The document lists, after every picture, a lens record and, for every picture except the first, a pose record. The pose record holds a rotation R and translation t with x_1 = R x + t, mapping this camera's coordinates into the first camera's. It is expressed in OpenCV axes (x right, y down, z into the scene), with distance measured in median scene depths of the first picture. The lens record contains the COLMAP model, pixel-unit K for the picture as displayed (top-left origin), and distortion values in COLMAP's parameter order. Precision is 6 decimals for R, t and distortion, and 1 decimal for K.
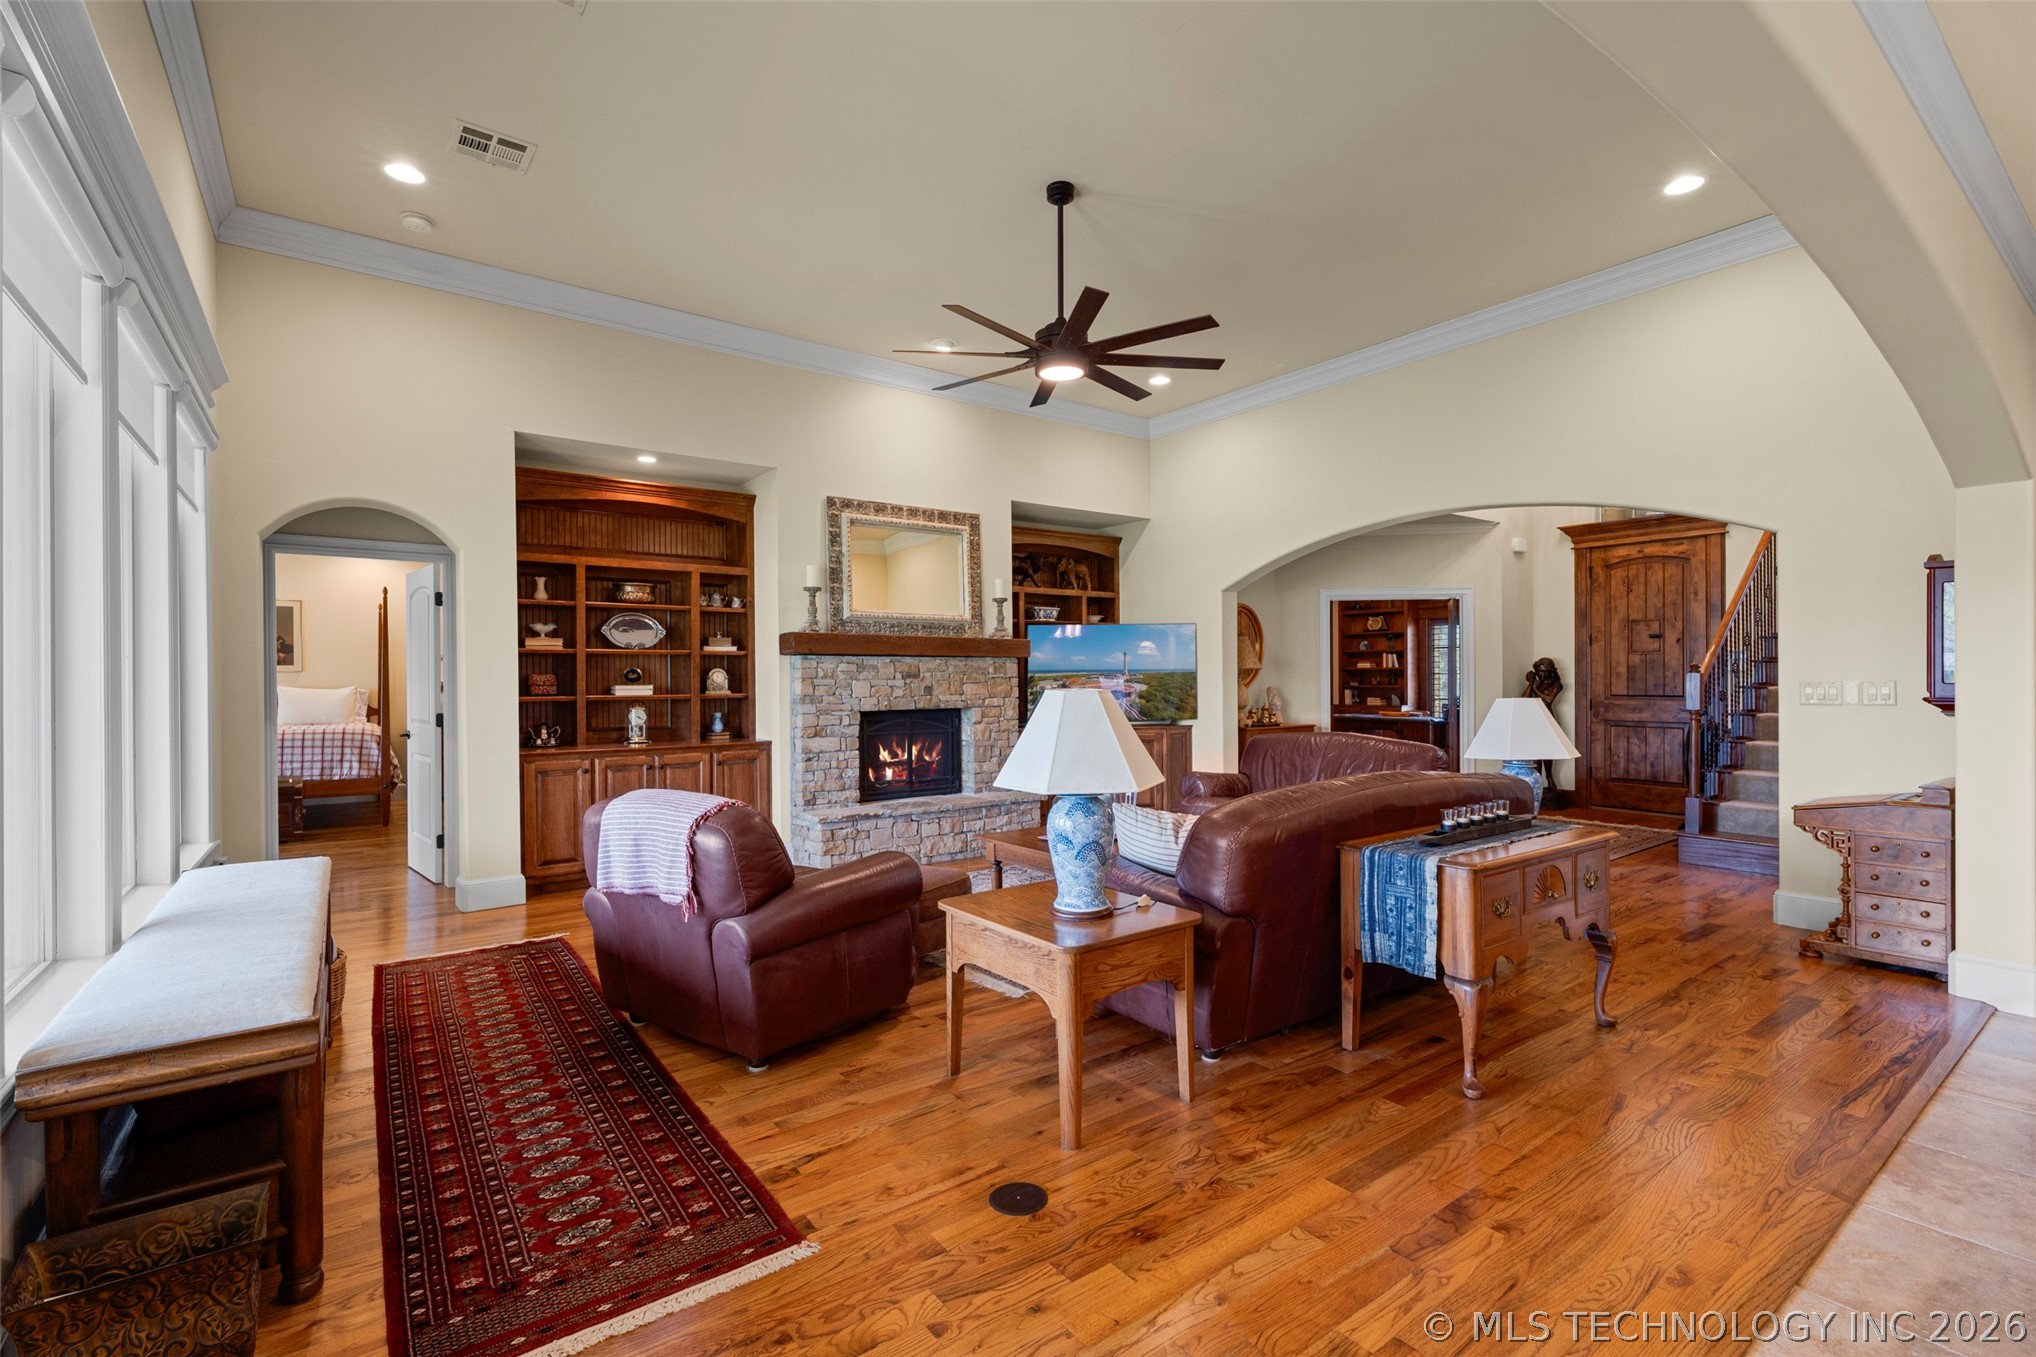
lens RADIAL K [[906.6, 0, 1026.3], [0, 906.6, 685.6], [0, 0, 1]] dist [0.003011, -0.001741]
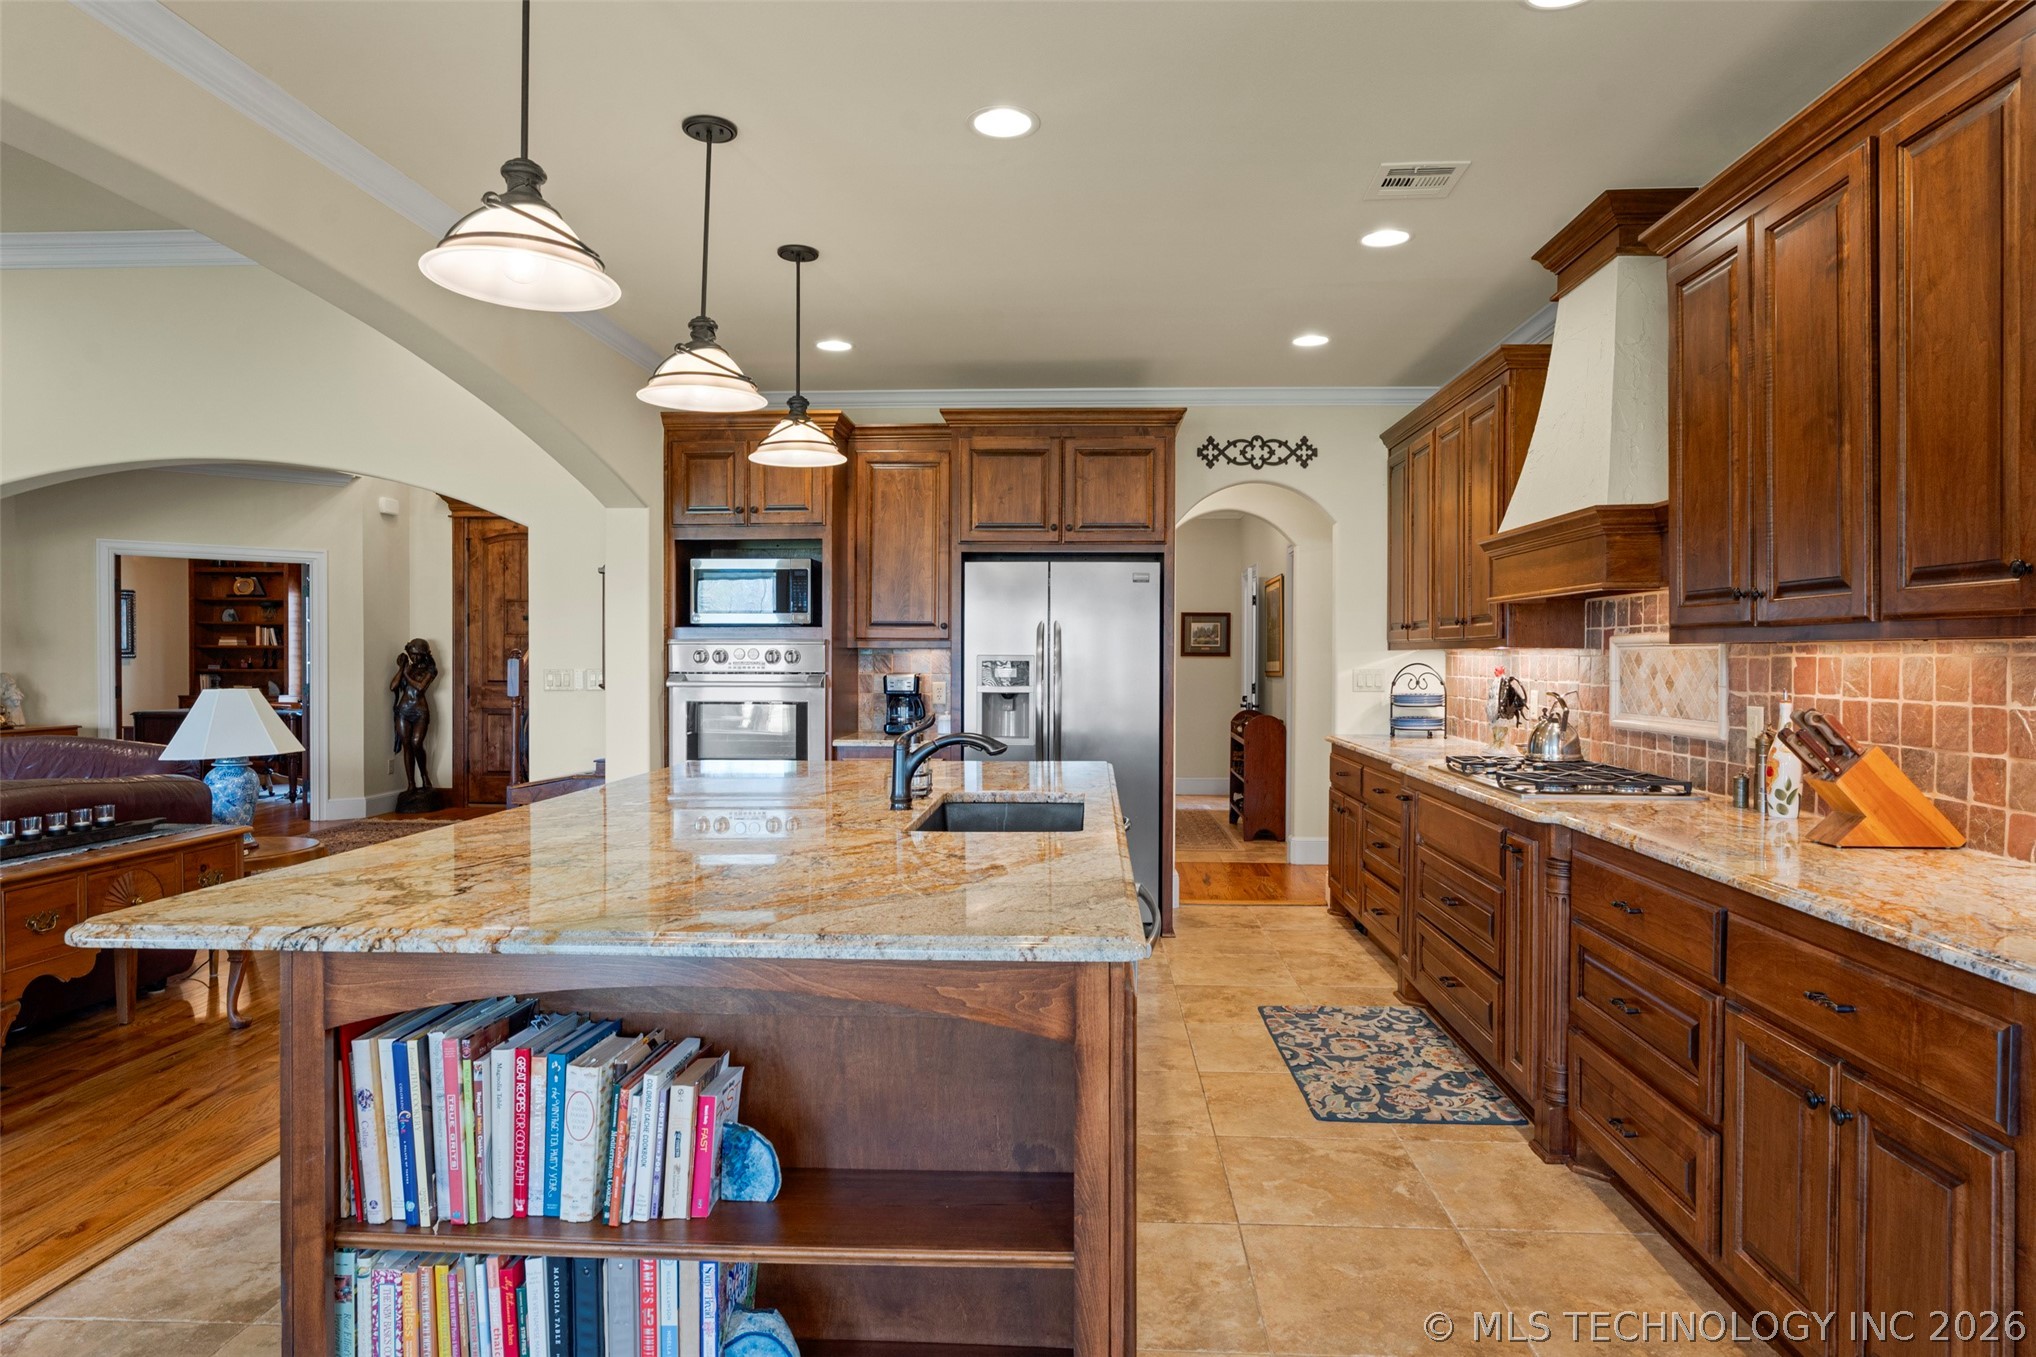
lens RADIAL K [[1173.6, 0, 1035.7], [0, 1173.6, 665.2], [0, 0, 1]] dist [-0.007829, 0.004816]
pose [[0.636215, 0.000371, 0.771512, 0.101444], [-0.000305, 1.000000, -0.000229, -0.006280], [-0.771512, -0.000089, 0.636215, -0.212573]]
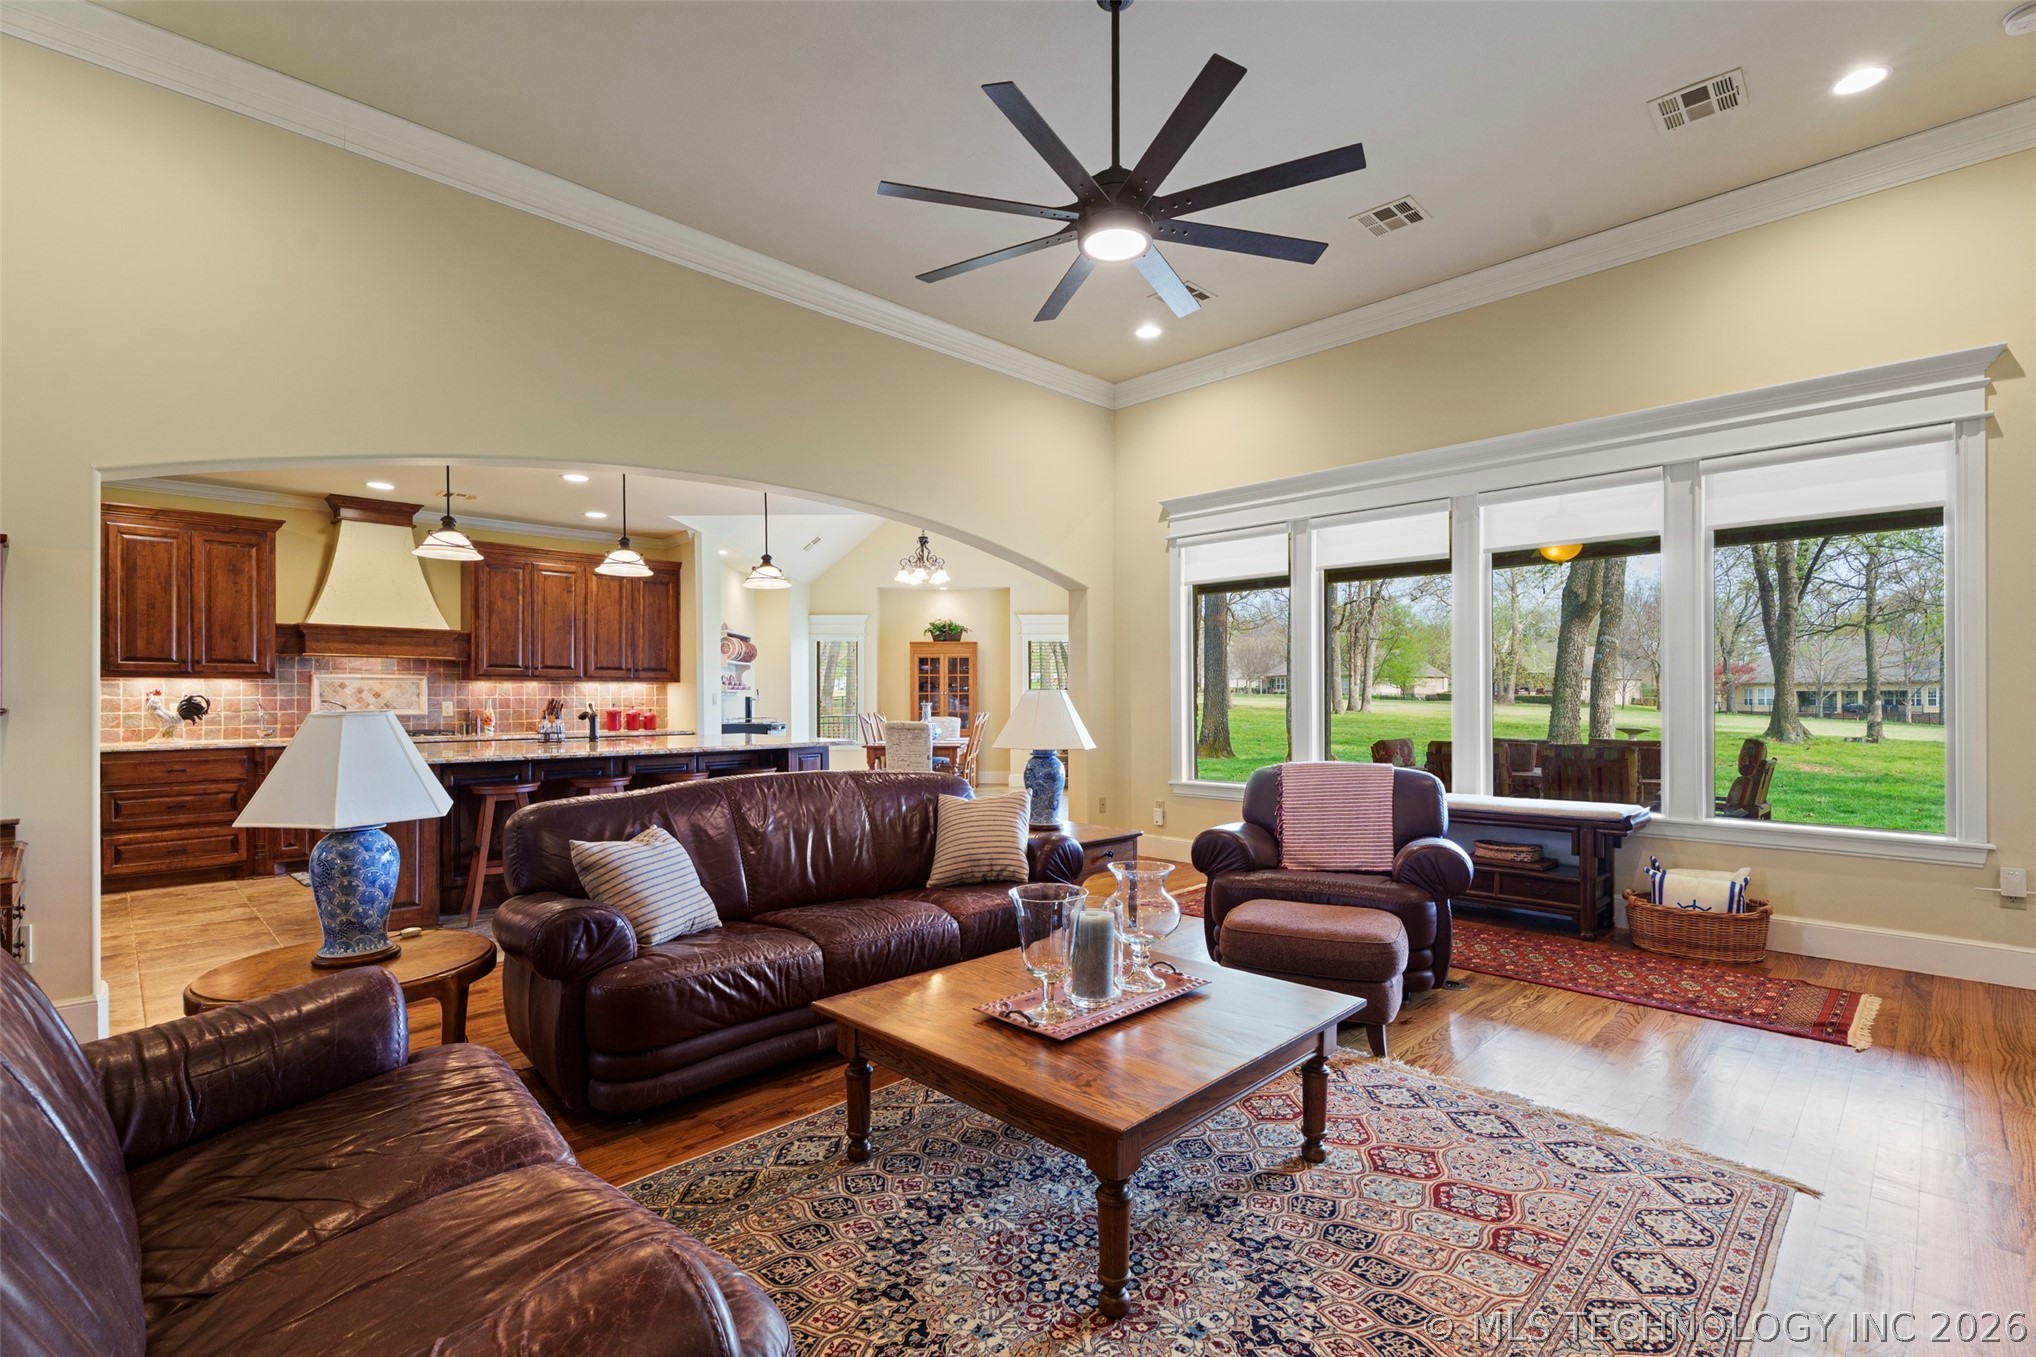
lens RADIAL K [[906.6, 0, 1019.0], [0, 906.6, 697.9], [0, 0, 1]] dist [0.003011, -0.001741]
pose [[-0.990438, 0.007851, -0.137734, 0.126463], [0.006717, 0.999940, 0.008696, 0.000907], [0.137794, 0.007688, -0.990431, 1.028240]]
